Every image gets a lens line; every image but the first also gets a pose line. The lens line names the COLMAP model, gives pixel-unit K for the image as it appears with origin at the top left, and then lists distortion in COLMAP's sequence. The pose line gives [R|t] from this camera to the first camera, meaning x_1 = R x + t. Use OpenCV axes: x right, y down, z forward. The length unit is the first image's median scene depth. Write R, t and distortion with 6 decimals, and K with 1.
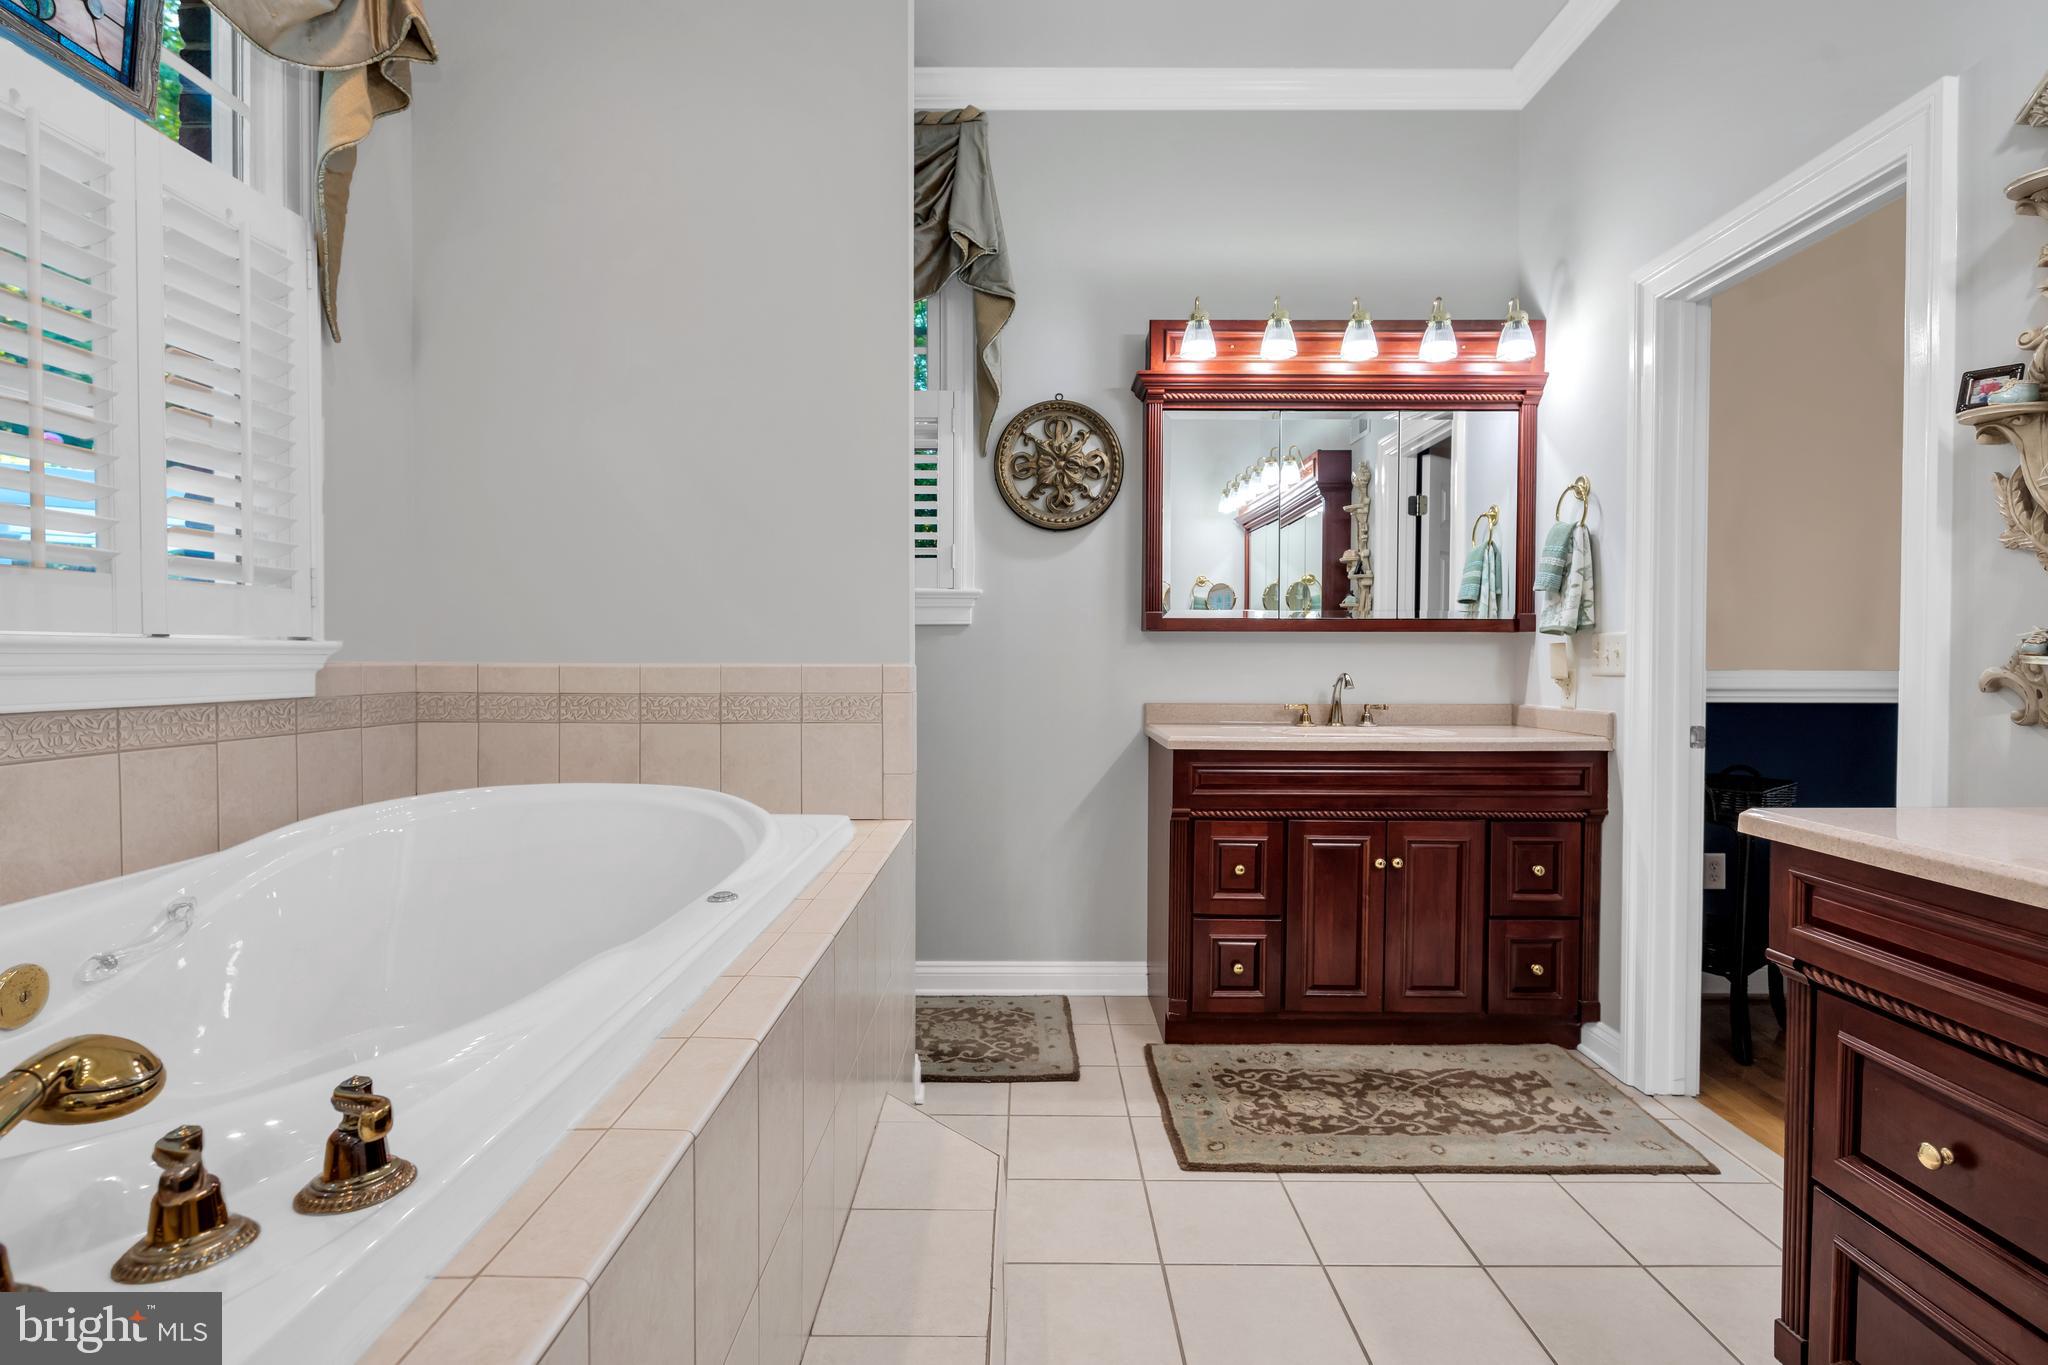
lens RADIAL K [[991.5, 0, 1015.5], [0, 991.5, 674.8], [0, 0, 1]] dist [0.002830, -0.001571]
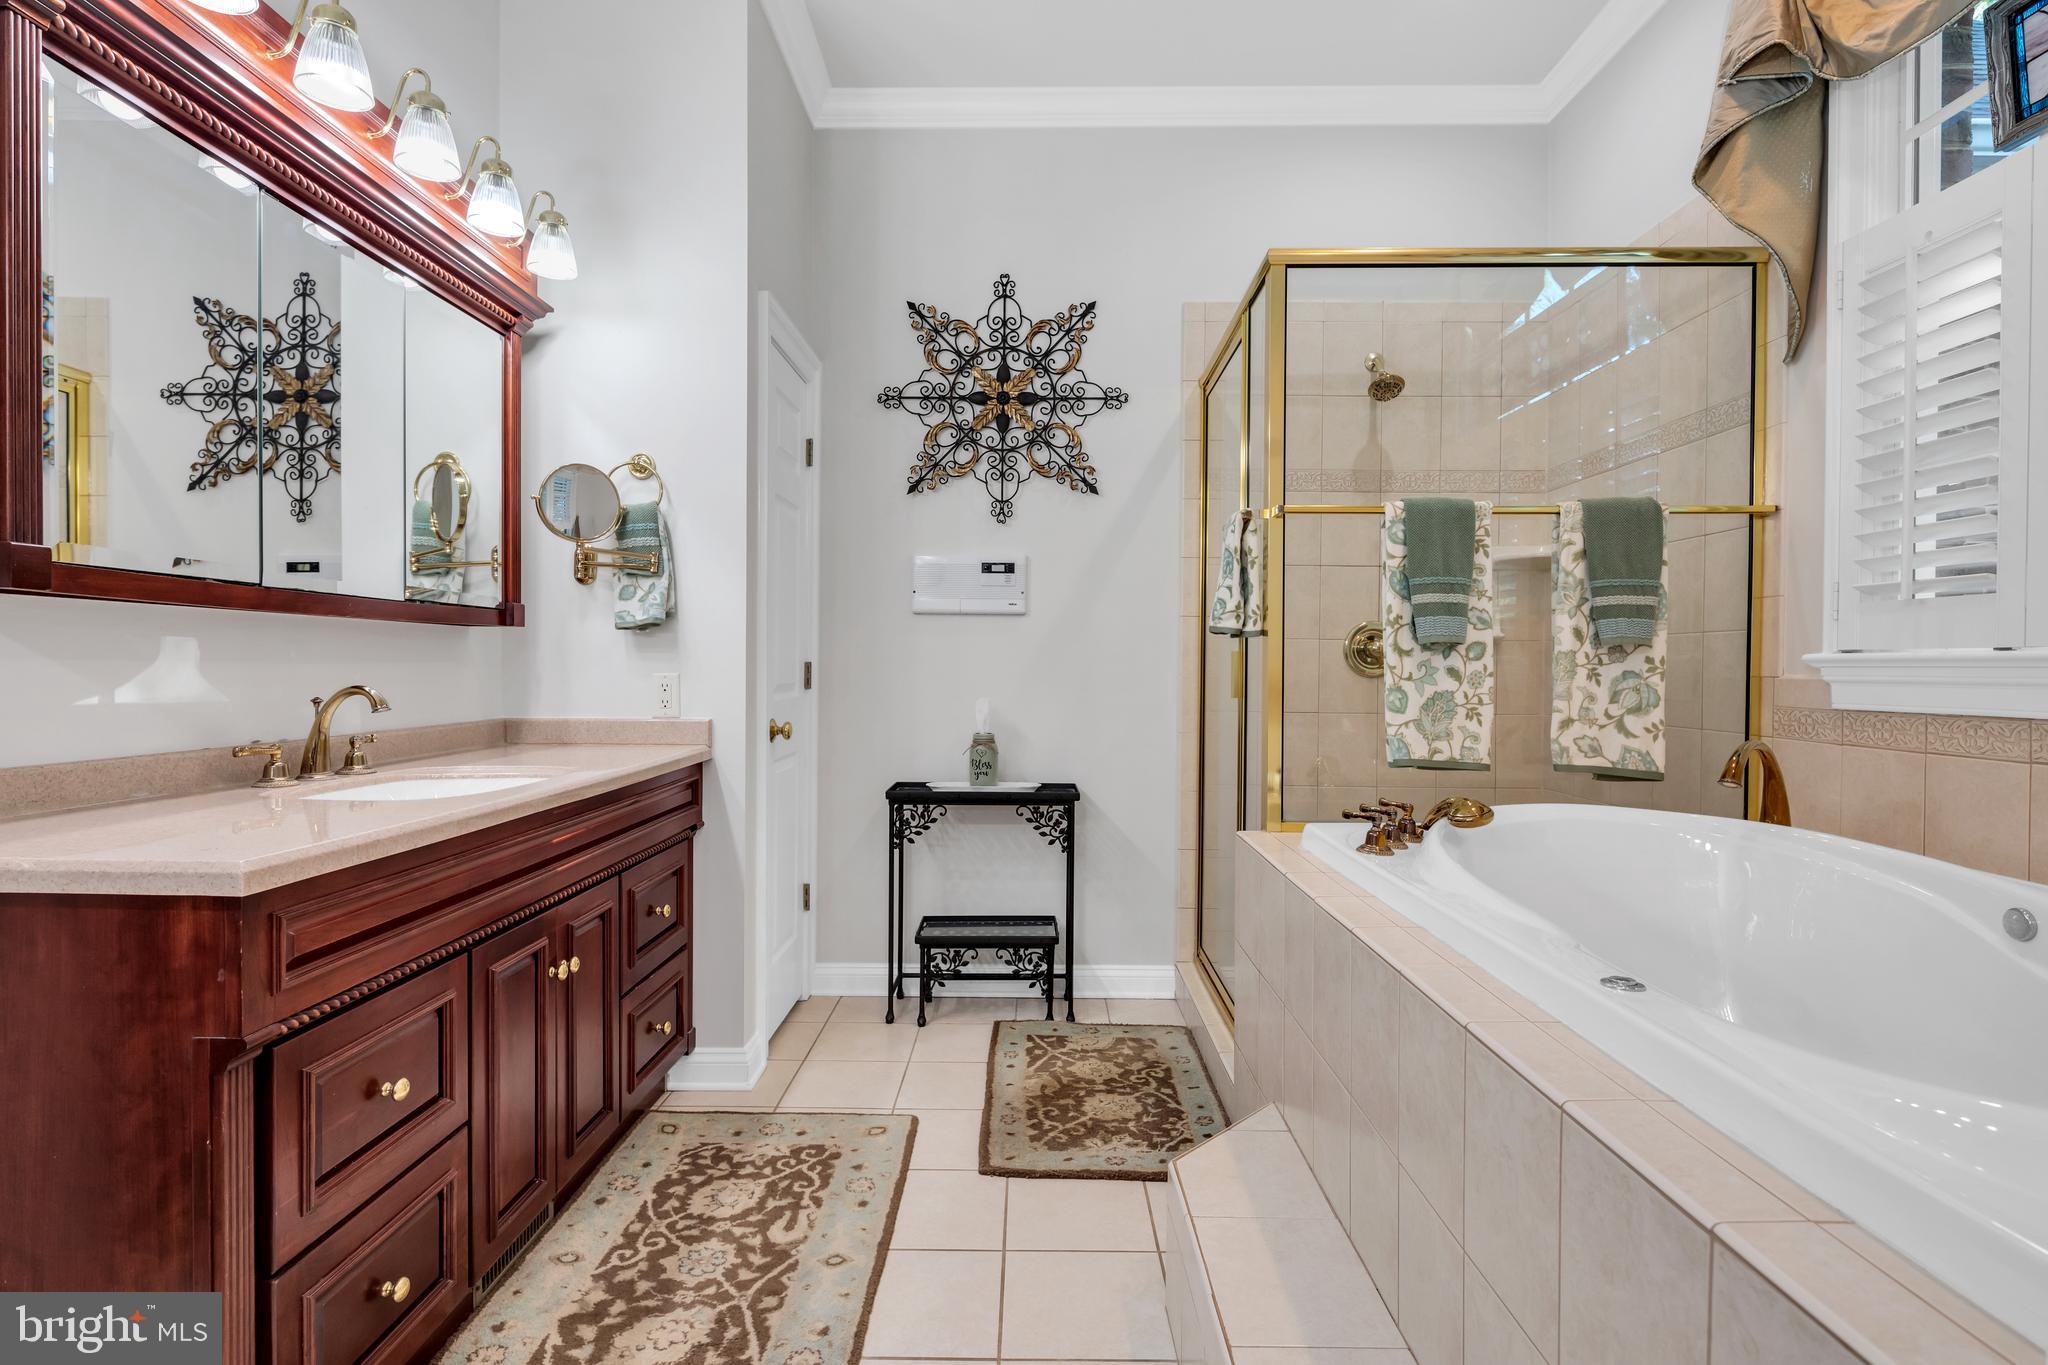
lens RADIAL K [[991.5, 0, 1017.4], [0, 991.5, 679.9], [0, 0, 1]] dist [0.002830, -0.001571]
pose [[-0.021150, 0.014924, -0.999665, 1.105485], [-0.015847, 0.999758, 0.015261, -0.016694], [0.999651, 0.016164, -0.020908, 1.242376]]
